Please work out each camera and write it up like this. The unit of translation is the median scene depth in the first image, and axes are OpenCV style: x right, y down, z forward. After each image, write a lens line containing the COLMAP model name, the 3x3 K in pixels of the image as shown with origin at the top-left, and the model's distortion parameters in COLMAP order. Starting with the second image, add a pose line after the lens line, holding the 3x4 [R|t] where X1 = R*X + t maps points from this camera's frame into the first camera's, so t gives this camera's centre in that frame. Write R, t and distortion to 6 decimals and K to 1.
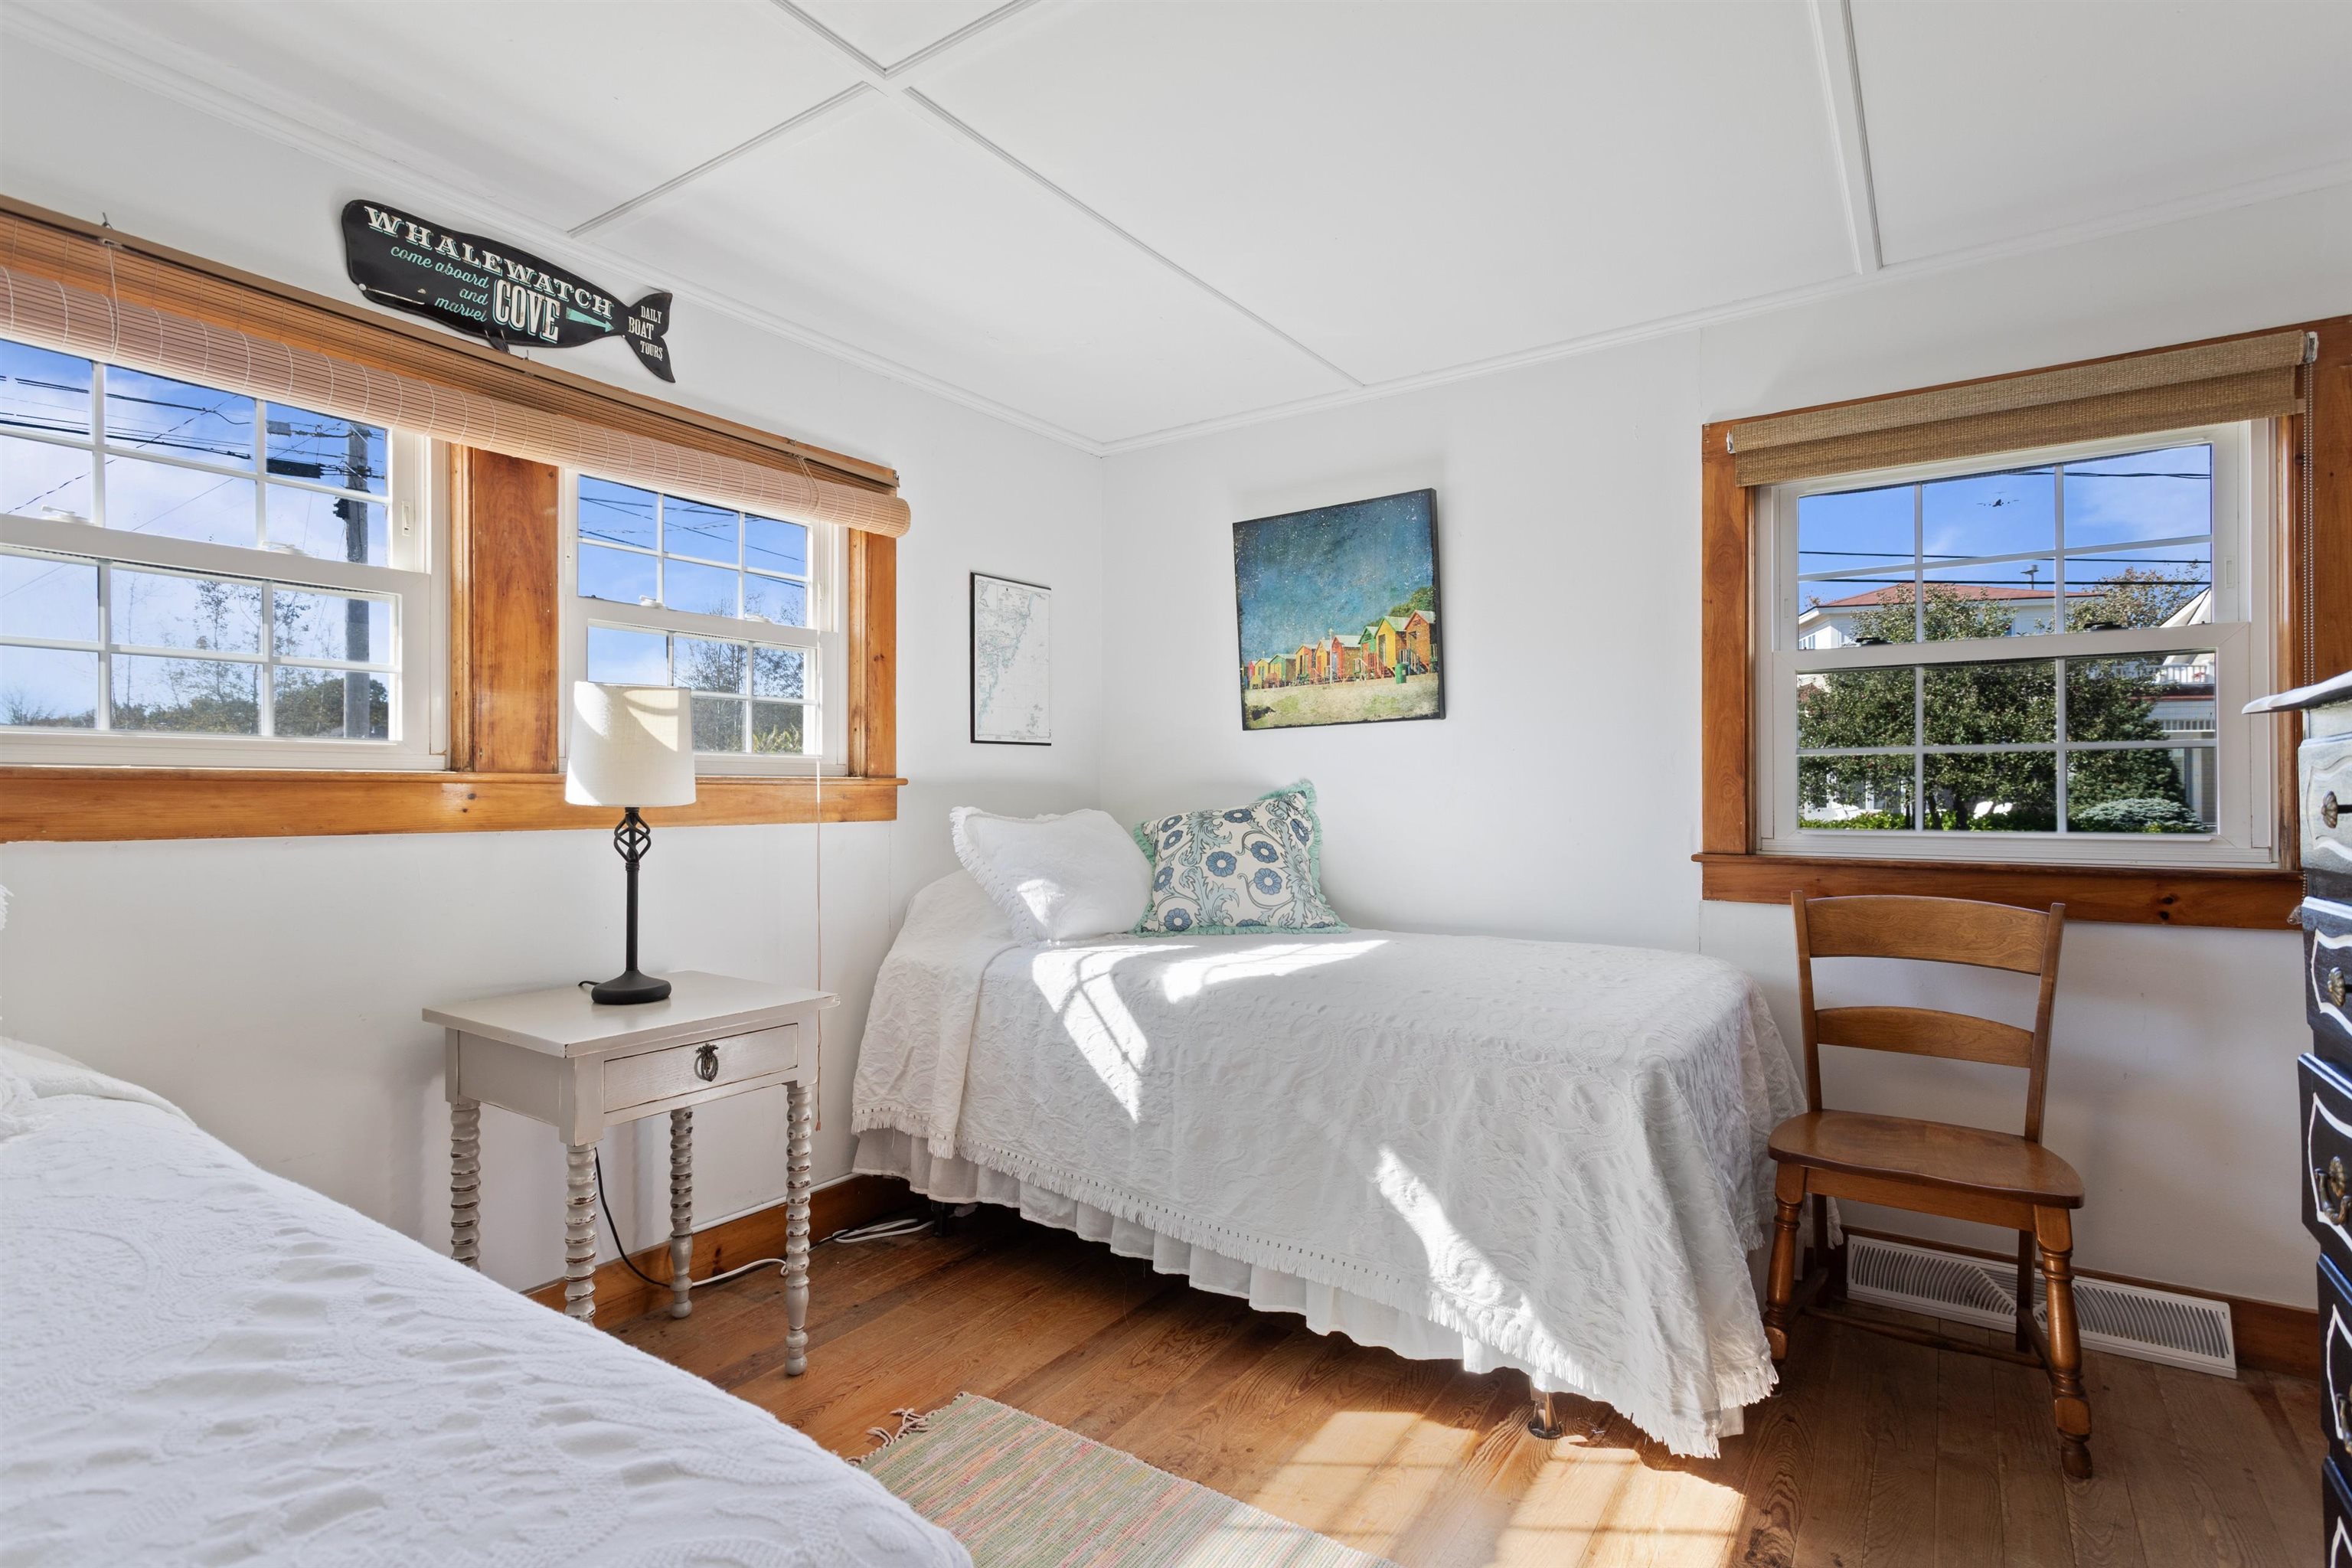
lens RADIAL K [[1143.6, 0, 1183.1], [0, 1143.6, 777.5], [0, 0, 1]] dist [0.001076, 0.000950]
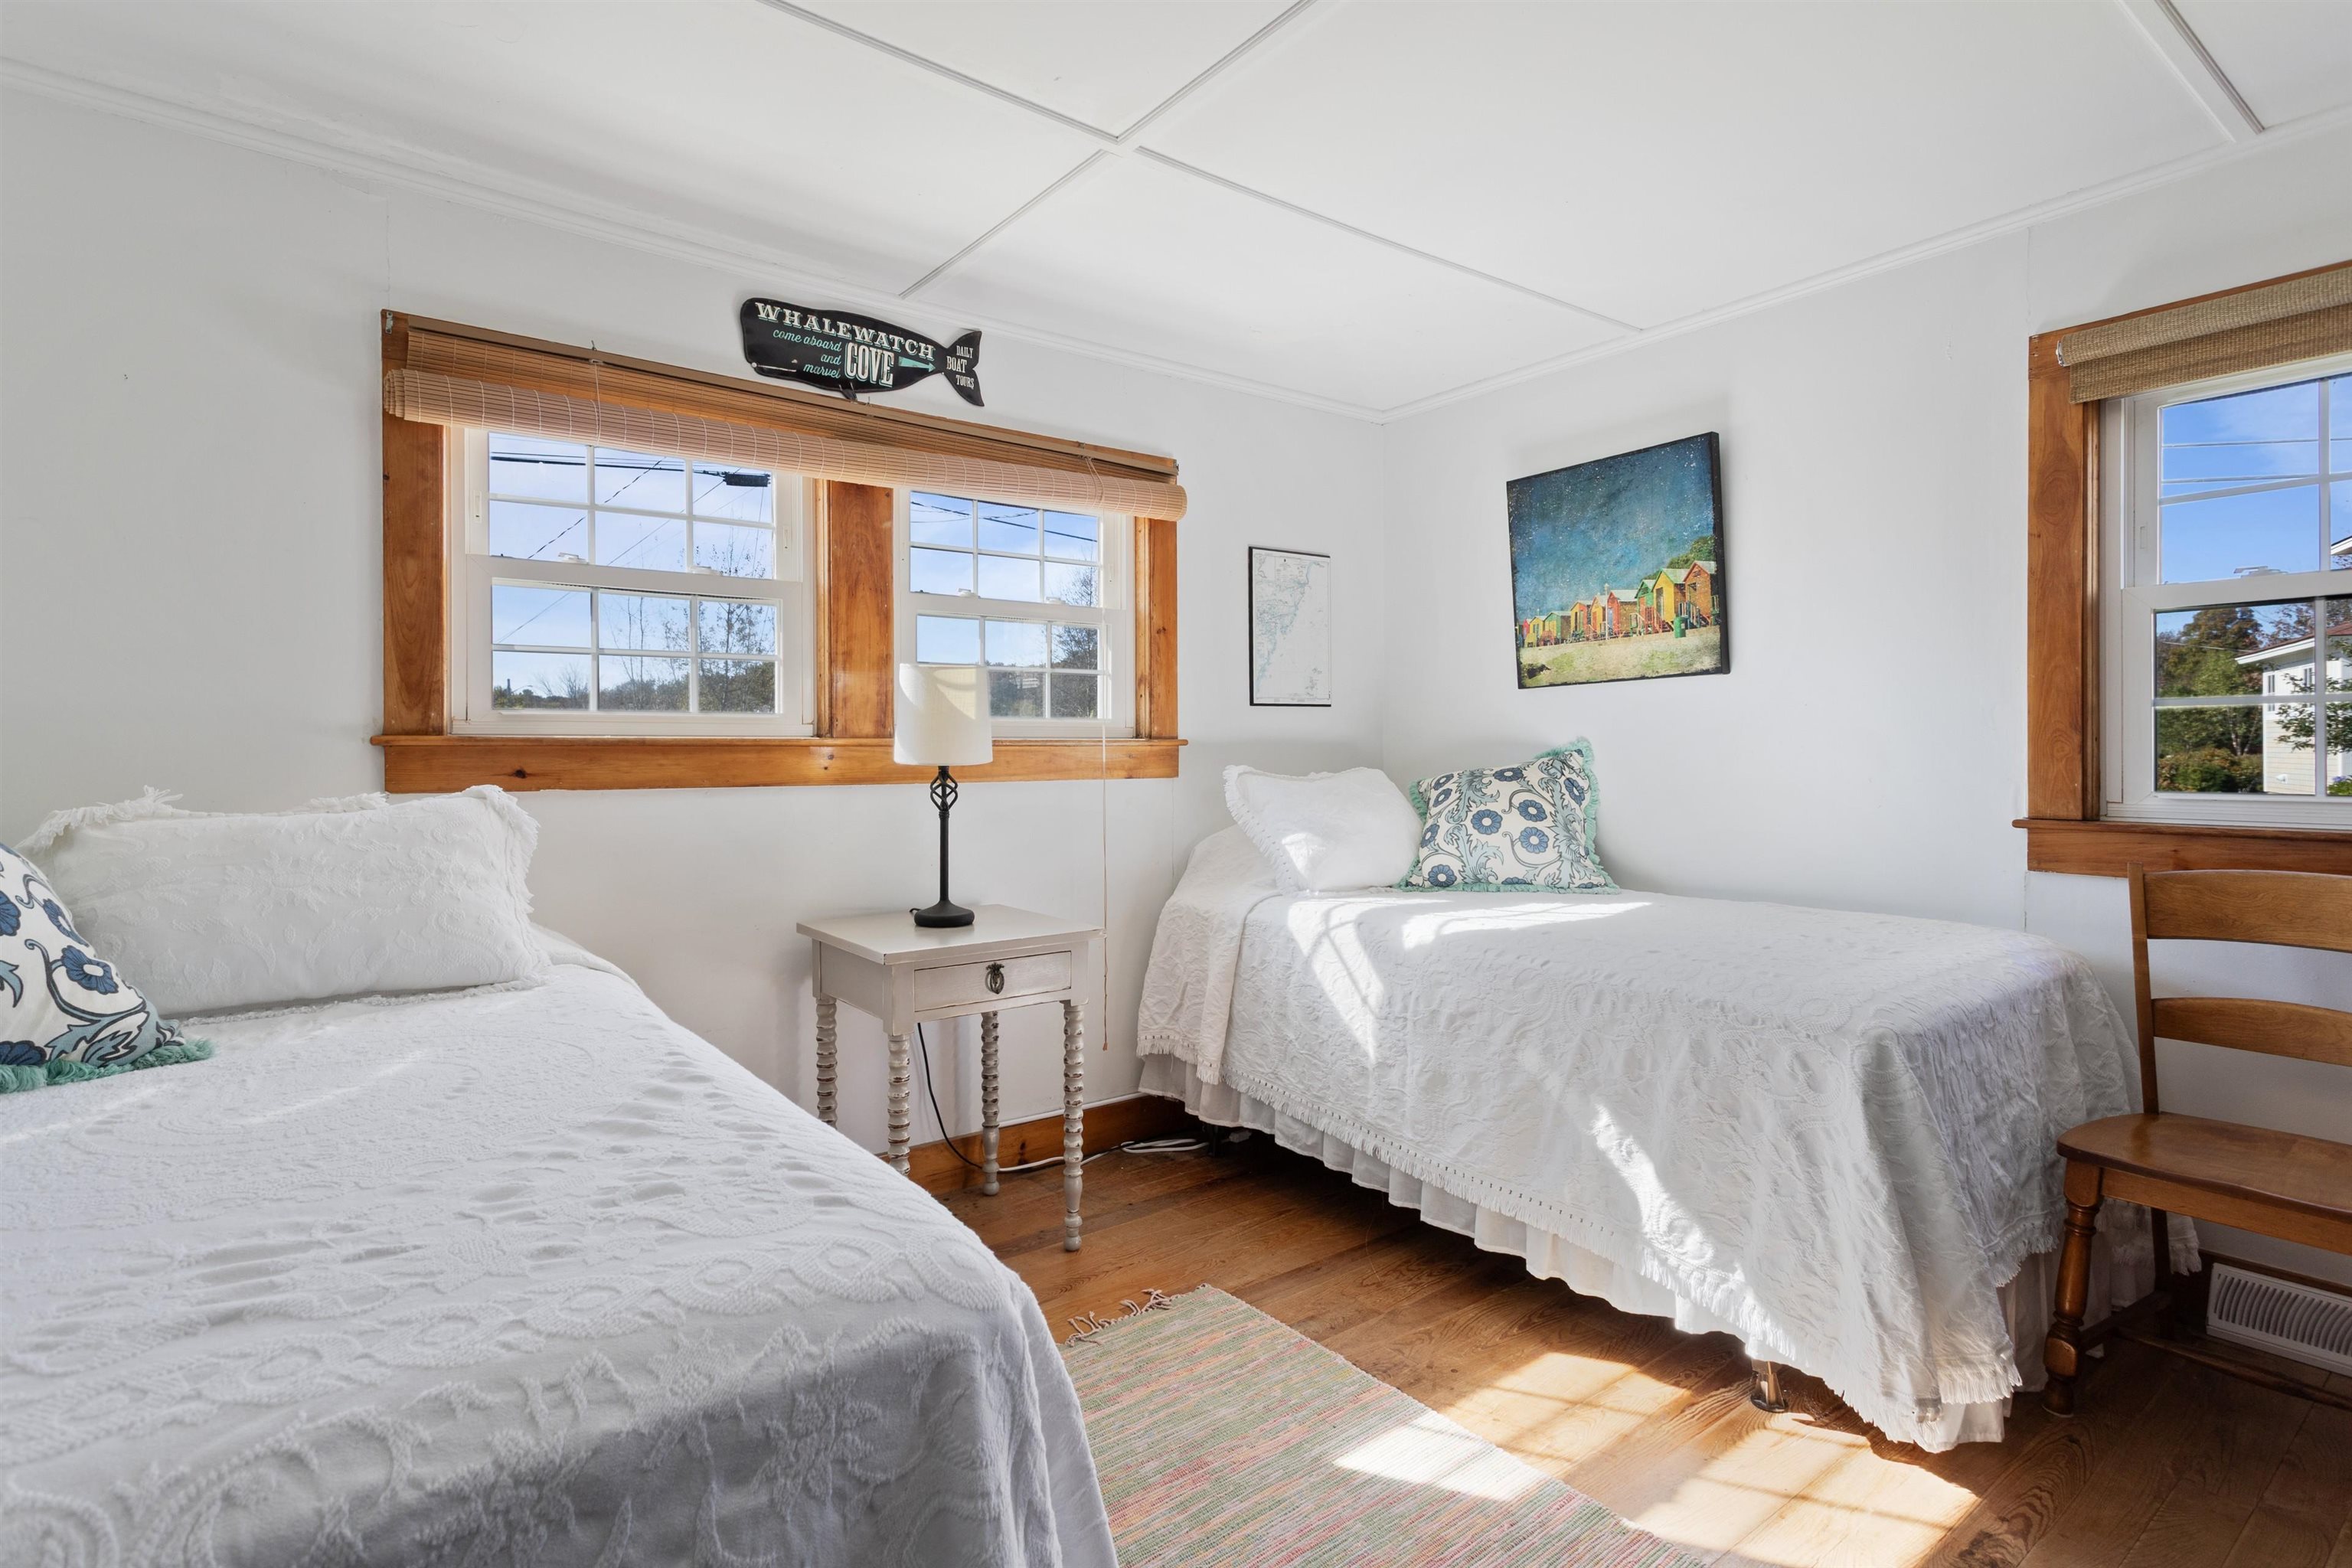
lens RADIAL K [[1186.1, 0, 1176.6], [0, 1186.1, 735.0], [0, 0, 1]] dist [-0.002747, 0.000717]
pose [[0.947425, -0.006948, -0.319904, 0.149359], [0.007336, 0.999973, 0.000010, -0.004600], [0.319895, -0.002356, 0.947450, -0.109633]]
